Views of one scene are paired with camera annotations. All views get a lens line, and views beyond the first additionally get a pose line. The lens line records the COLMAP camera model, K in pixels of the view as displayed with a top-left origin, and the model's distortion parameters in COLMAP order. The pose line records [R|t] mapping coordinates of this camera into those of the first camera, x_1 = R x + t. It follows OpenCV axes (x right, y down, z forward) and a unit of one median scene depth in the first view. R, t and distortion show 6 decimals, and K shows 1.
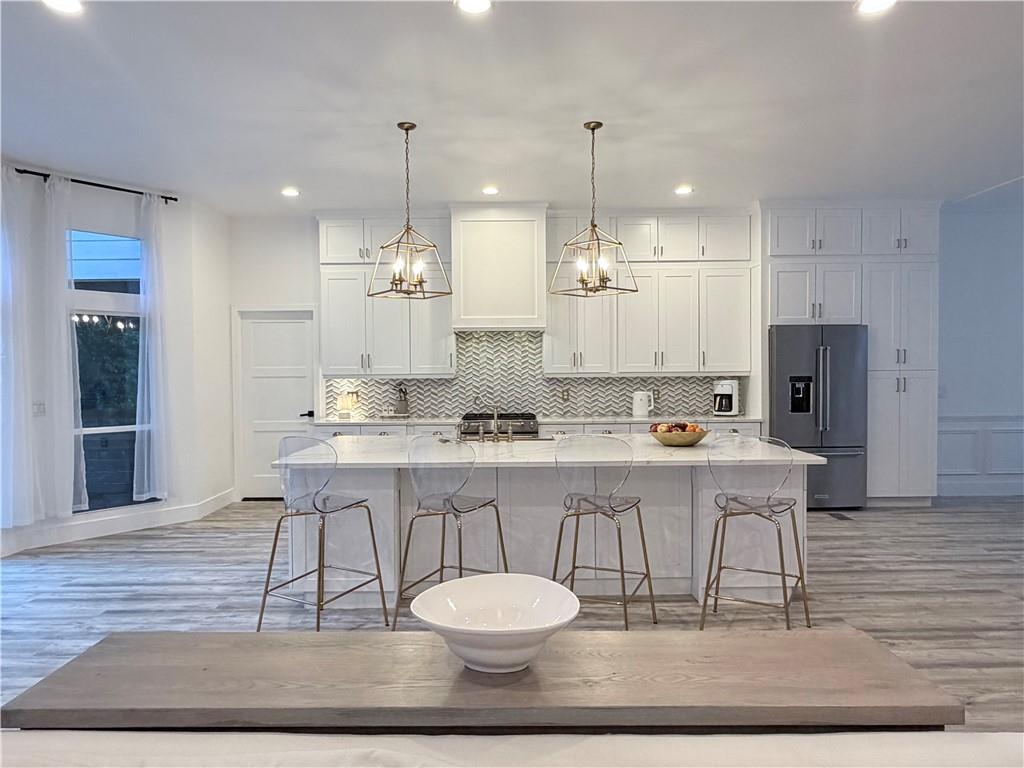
lens RADIAL K [[679.6, 0, 502.6], [0, 679.6, 382.9], [0, 0, 1]] dist [0.001072, -0.001371]
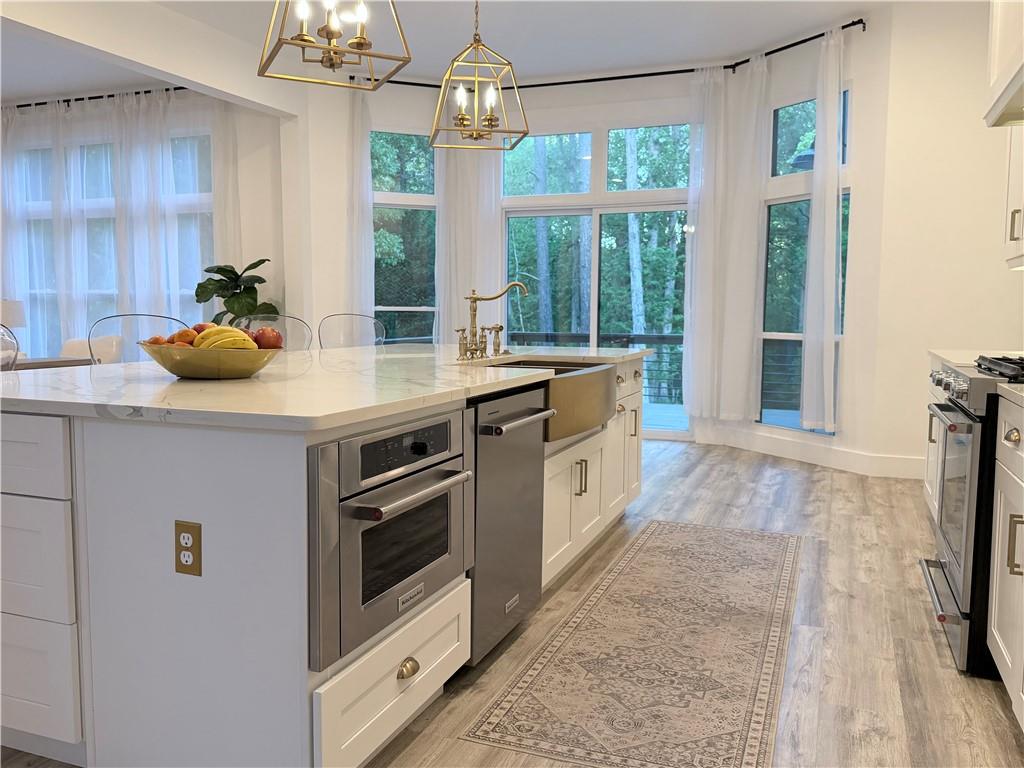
lens RADIAL K [[832.0, 0, 512.0], [0, 832.0, 384.0], [0, 0, 1]] dist [0.132451, -0.271613]
pose [[-0.365832, 0.088784, -0.926436, 0.453289], [-0.023711, 0.994227, 0.104644, 0.021622], [0.930379, 0.060249, -0.361615, 0.895203]]
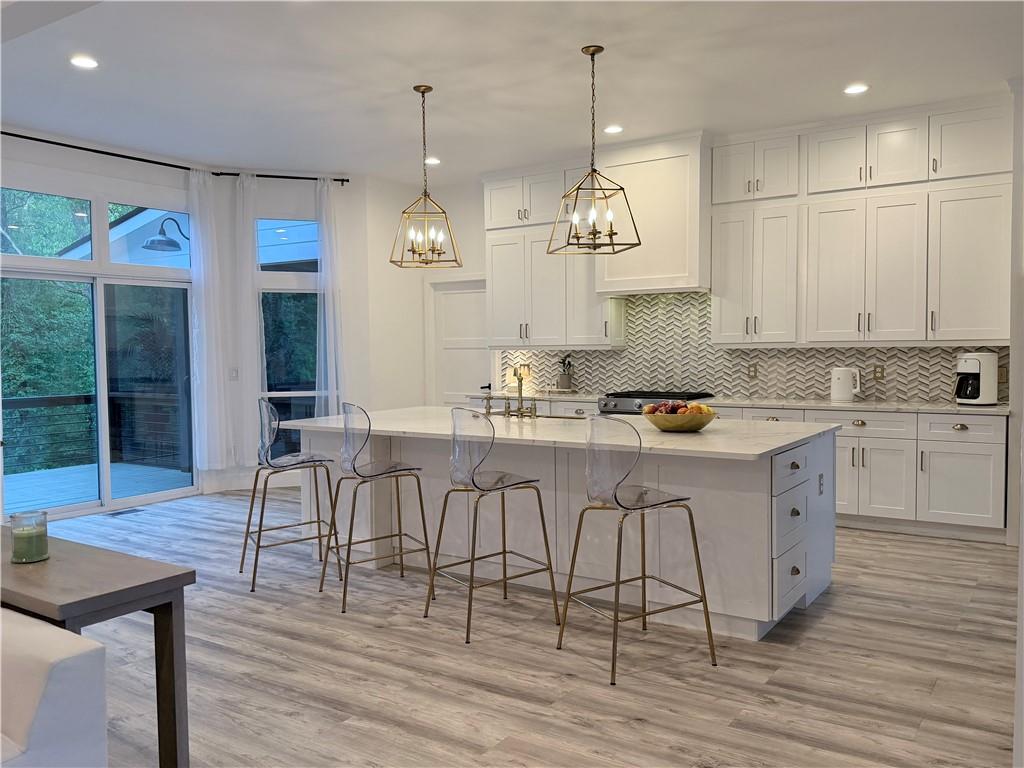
lens RADIAL K [[828.3, 0, 505.0], [0, 828.3, 386.3], [0, 0, 1]] dist [0.151244, -0.278767]
pose [[0.829230, 0.026288, -0.558289, 0.416163], [-0.007081, 0.999307, 0.036537, 0.002076], [0.558863, -0.026344, 0.828841, 0.035674]]
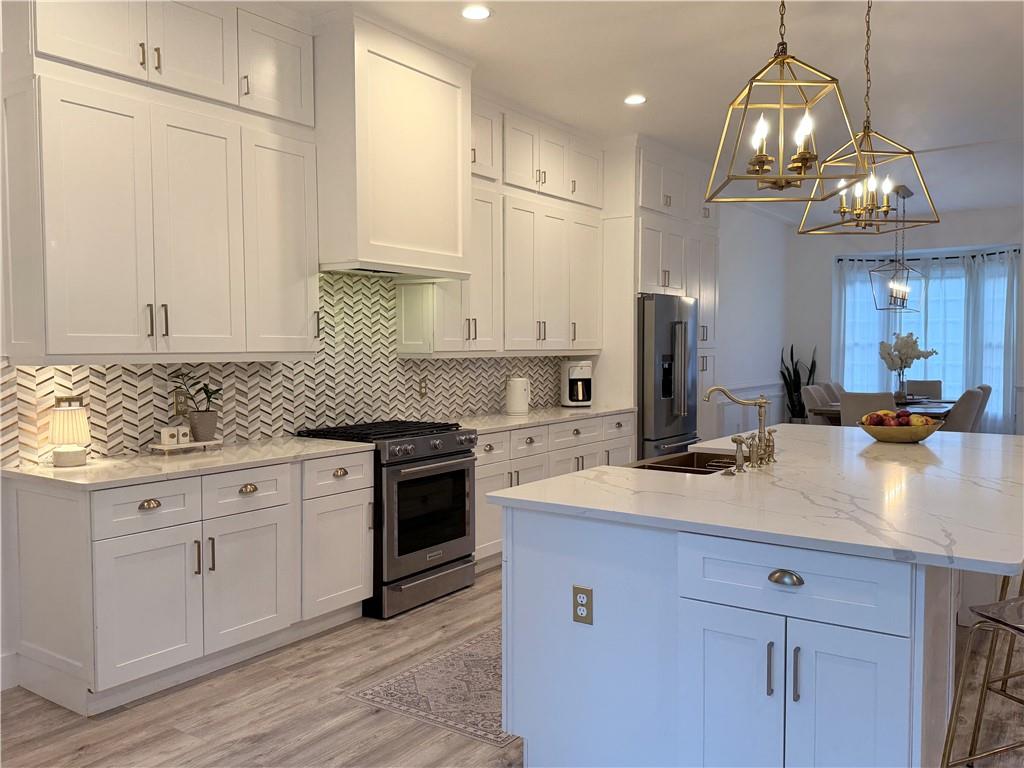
lens RADIAL K [[832.0, 0, 512.0], [0, 832.0, 384.0], [0, 0, 1]] dist [0.132451, -0.271613]
pose [[0.573404, -0.030630, 0.818700, -0.500738], [0.017219, 0.999531, 0.025335, -0.002847], [-0.819092, -0.000430, 0.573663, 0.524543]]
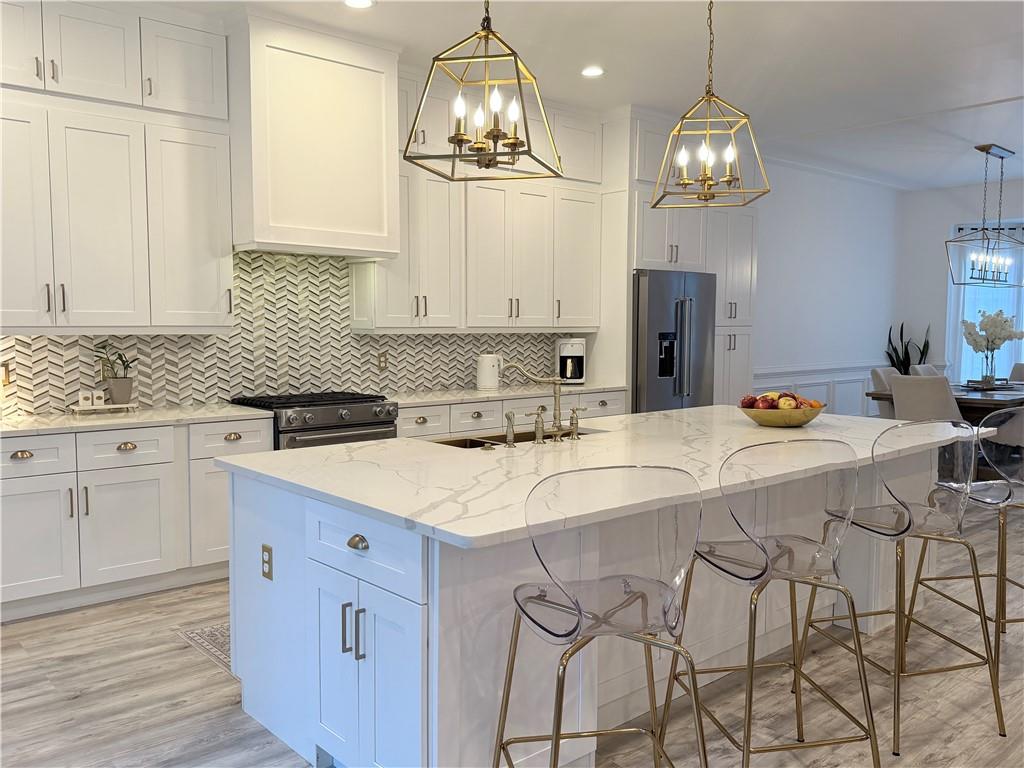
lens RADIAL K [[831.2, 0, 512.2], [0, 831.2, 388.4], [0, 0, 1]] dist [0.101426, -0.156753]
pose [[0.753271, -0.040871, 0.656439, -0.352356], [0.006678, 0.998491, 0.054505, 0.001123], [-0.657676, -0.036674, 0.752408, 0.334401]]
